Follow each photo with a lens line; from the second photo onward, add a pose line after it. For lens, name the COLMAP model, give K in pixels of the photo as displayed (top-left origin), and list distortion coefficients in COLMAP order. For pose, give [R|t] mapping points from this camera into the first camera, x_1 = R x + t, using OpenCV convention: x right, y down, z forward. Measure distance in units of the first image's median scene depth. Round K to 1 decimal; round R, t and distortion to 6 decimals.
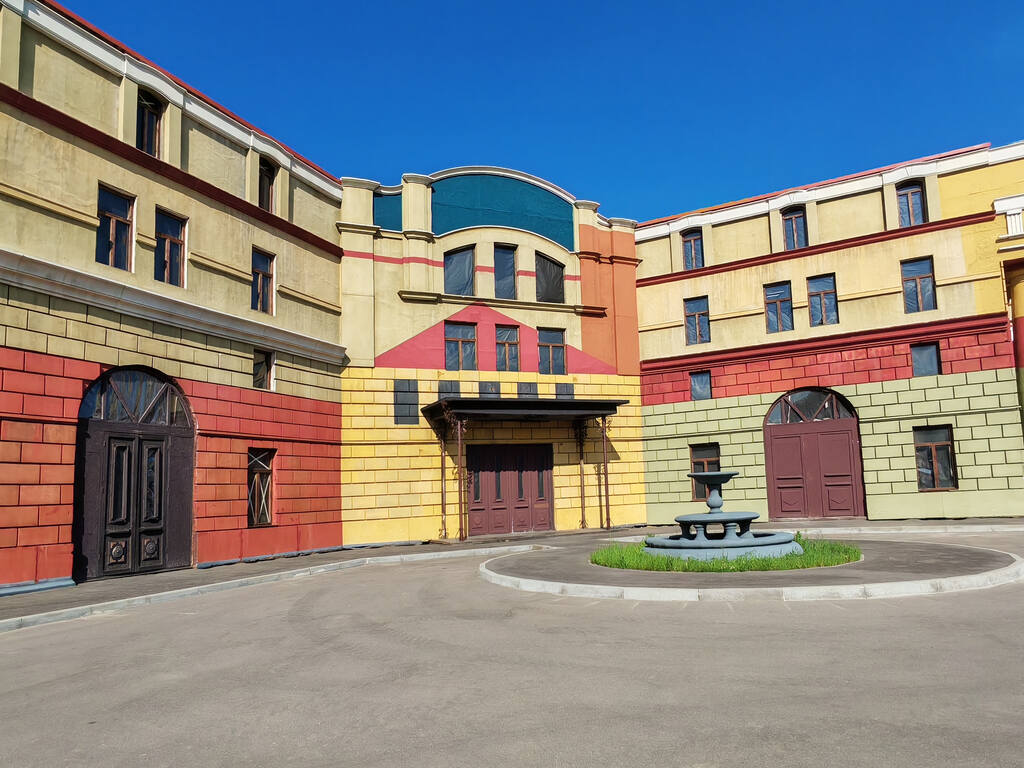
lens RADIAL K [[688.6, 0, 510.1], [0, 688.6, 410.2], [0, 0, 1]] dist [-0.002015, -0.000660]
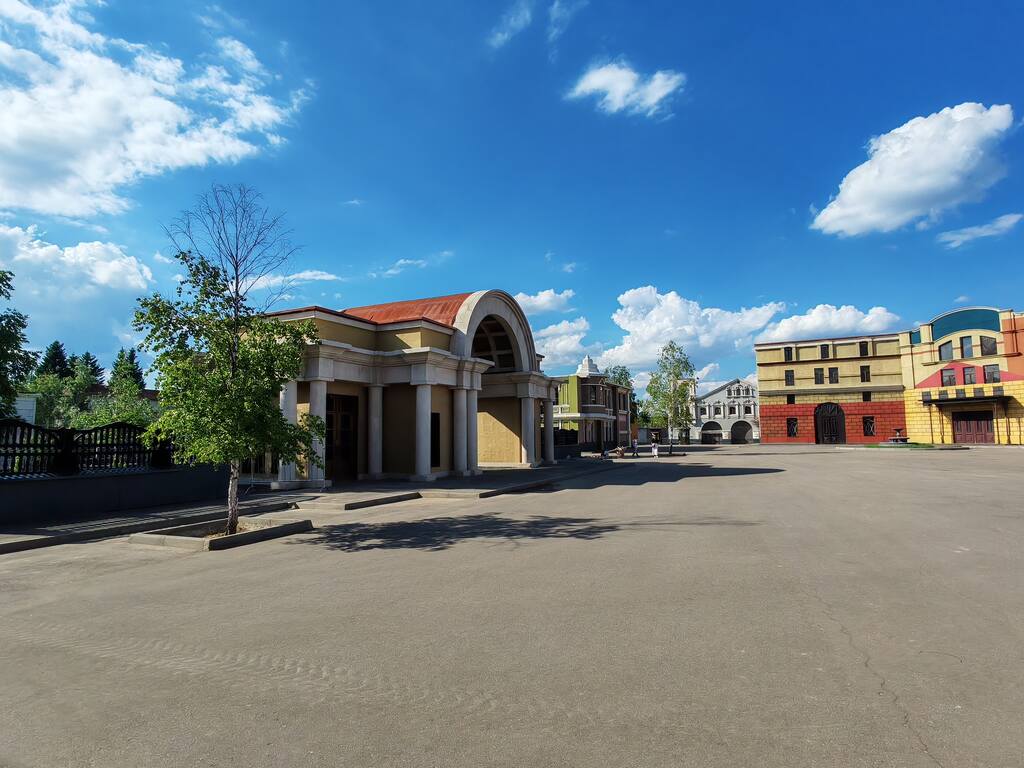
lens RADIAL K [[561.0, 0, 529.8], [0, 561.0, 385.5], [0, 0, 1]] dist [0.012378, 0.000580]
pose [[0.048864, -0.036739, -0.998130, 2.273594], [0.138268, 0.989950, -0.029669, -0.240534], [0.989189, -0.136560, 0.053453, -0.890905]]
